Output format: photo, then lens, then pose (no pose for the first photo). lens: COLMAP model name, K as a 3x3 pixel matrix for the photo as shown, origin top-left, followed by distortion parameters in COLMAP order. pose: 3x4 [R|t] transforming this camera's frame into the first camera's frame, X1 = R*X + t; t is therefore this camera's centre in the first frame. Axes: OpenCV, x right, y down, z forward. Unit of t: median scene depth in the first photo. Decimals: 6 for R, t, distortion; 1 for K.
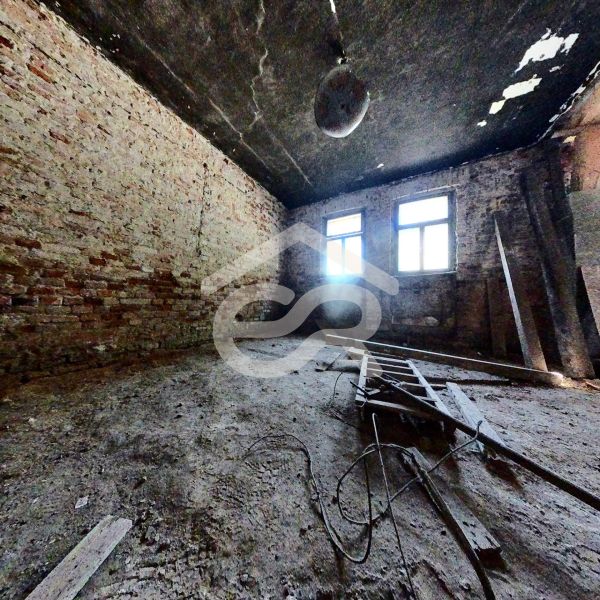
lens RADIAL K [[195.2, 0, 300.0], [0, 195.2, 300.0], [0, 0, 1]] dist [-0.019248, 0.000321]
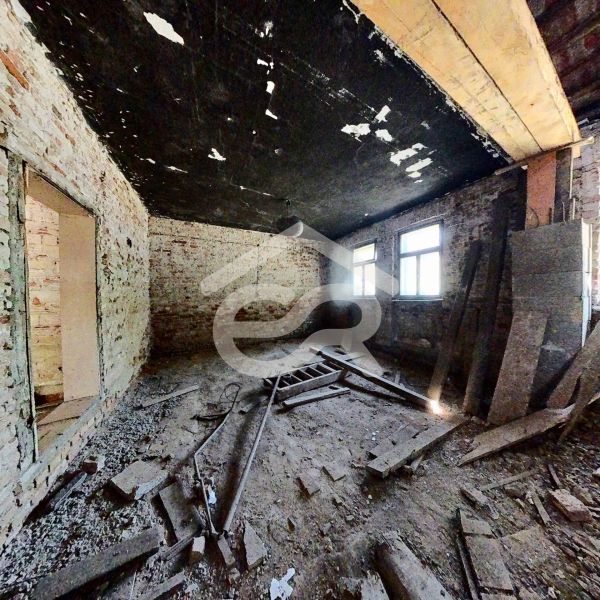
lens RADIAL K [[195.2, 0, 300.0], [0, 195.2, 300.0], [0, 0, 1]] dist [-0.019248, 0.000321]
pose [[0.838809, -0.013544, -0.544257, 0.745619], [0.035093, 0.998957, 0.029226, -0.205500], [0.543294, -0.043615, 0.838409, -0.308034]]
